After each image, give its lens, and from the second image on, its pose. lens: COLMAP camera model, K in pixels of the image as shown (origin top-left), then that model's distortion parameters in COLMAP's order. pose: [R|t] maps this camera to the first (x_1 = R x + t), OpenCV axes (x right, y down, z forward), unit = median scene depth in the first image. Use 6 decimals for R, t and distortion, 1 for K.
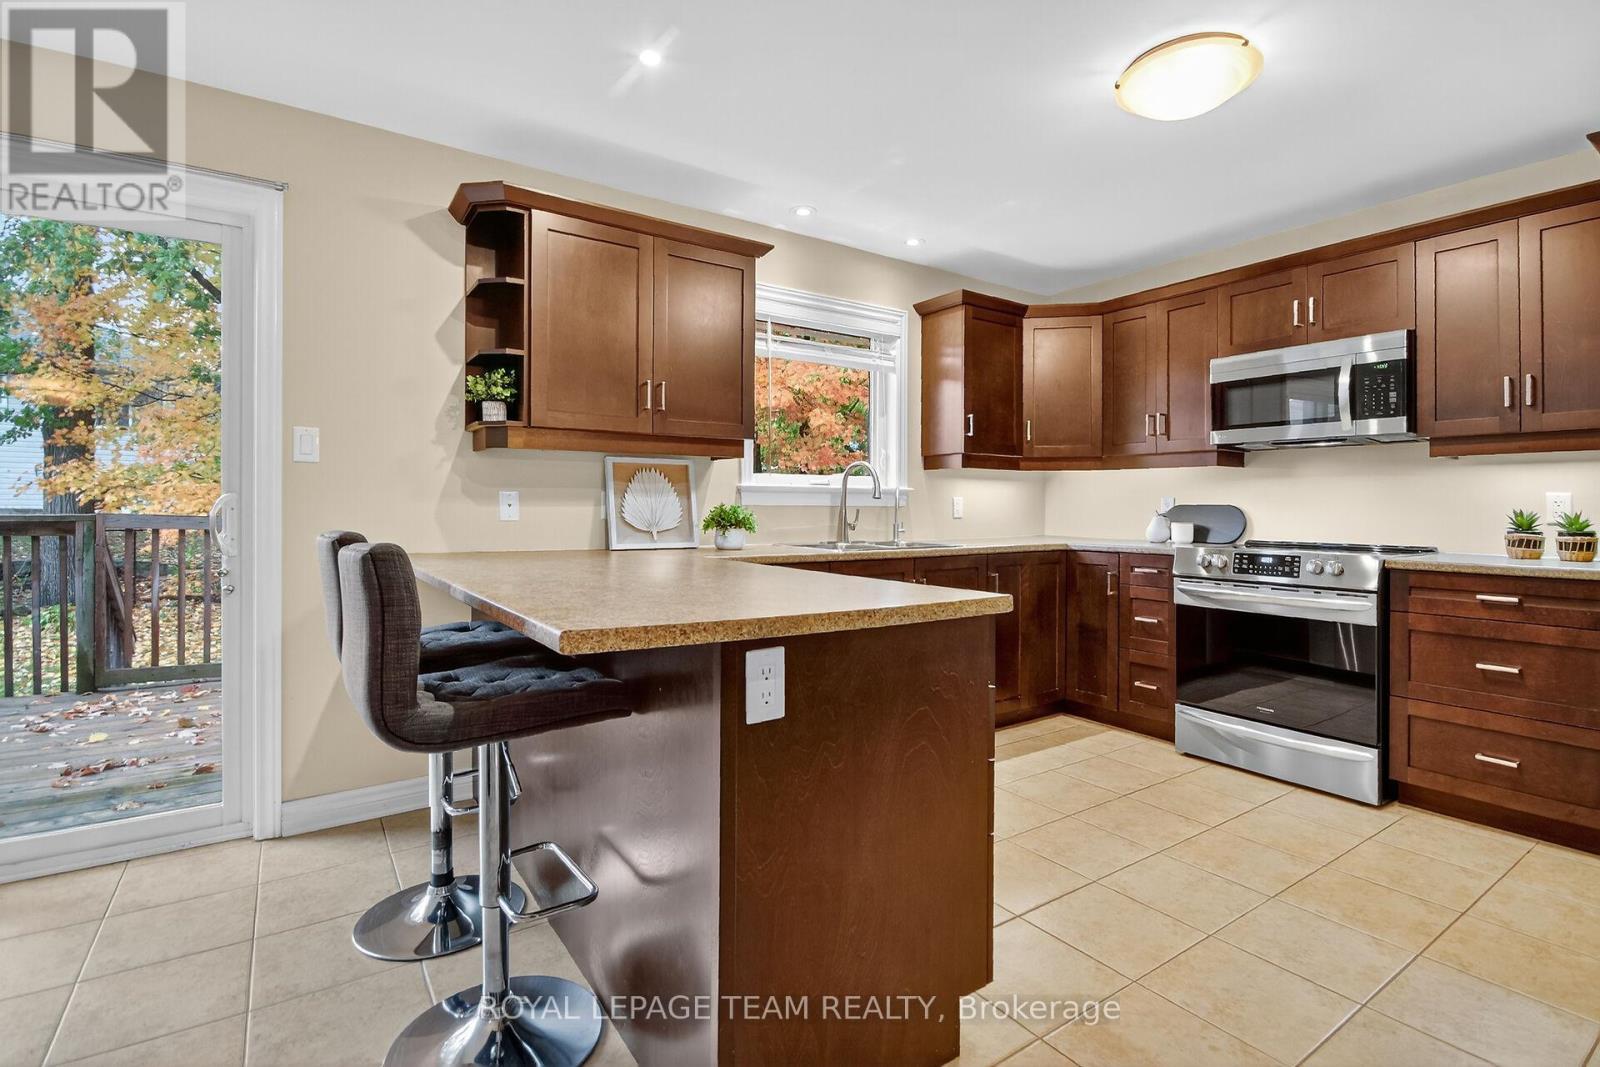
lens RADIAL K [[751.8, 0, 792.8], [0, 751.8, 507.2], [0, 0, 1]] dist [0.000782, 0.000152]
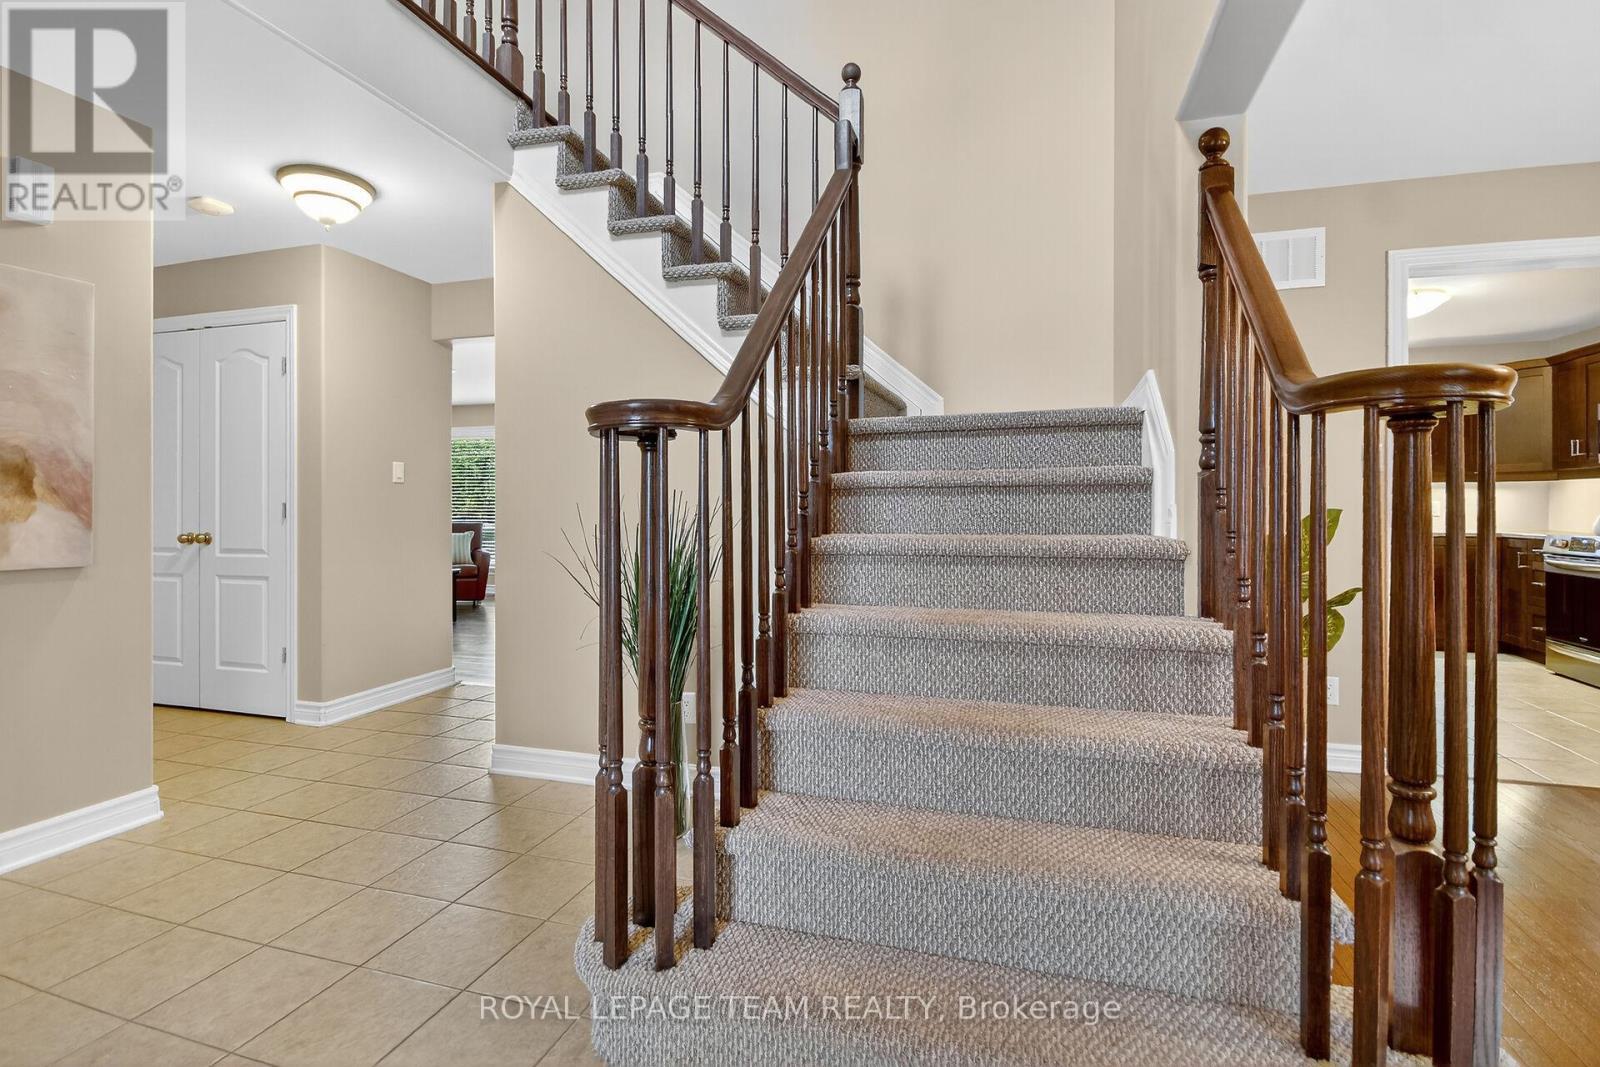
lens RADIAL K [[751.8, 0, 792.8], [0, 751.8, 507.2], [0, 0, 1]] dist [0.000782, 0.000152]
pose [[0.622748, -0.006428, -0.782396, 0.790134], [0.000757, 0.999971, -0.007613, 0.010124], [0.782422, 0.004148, 0.622734, -1.170603]]
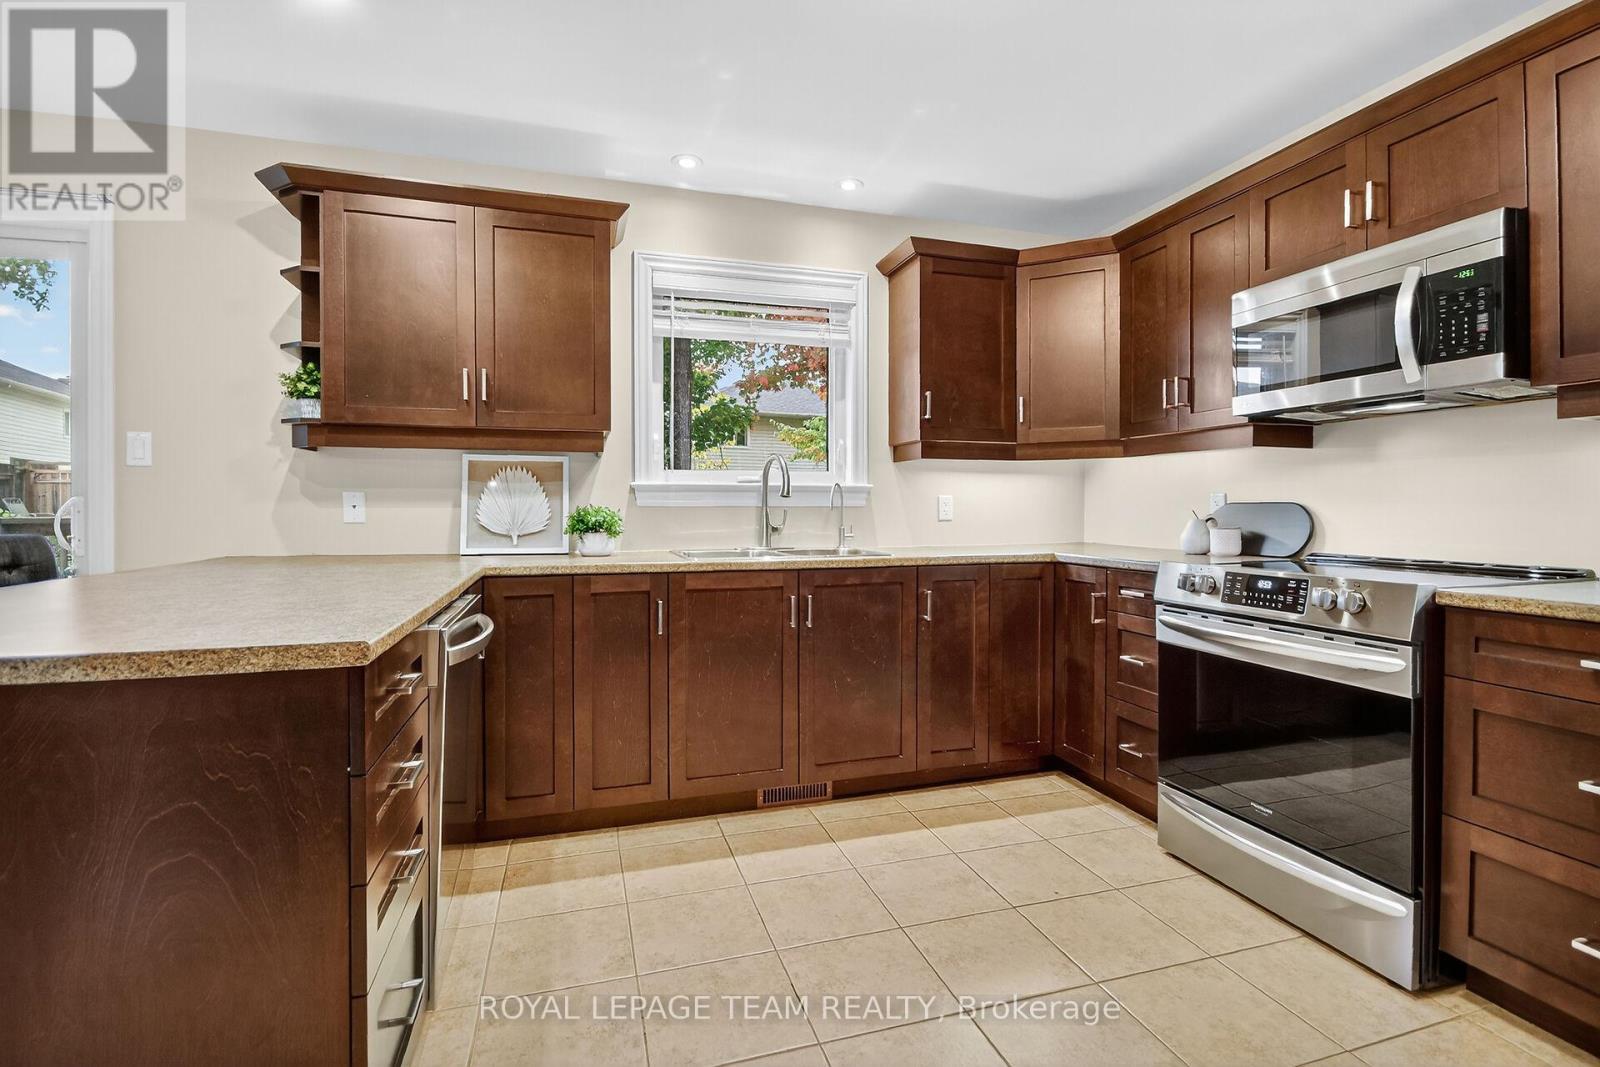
lens RADIAL K [[737.7, 0, 801.3], [0, 737.7, 518.0], [0, 0, 1]] dist [0.012118, -0.012242]
pose [[0.955659, -0.000193, -0.294475, 0.413486], [0.003724, 0.999928, 0.011430, 0.002490], [0.294452, -0.012020, 0.955591, 0.245904]]
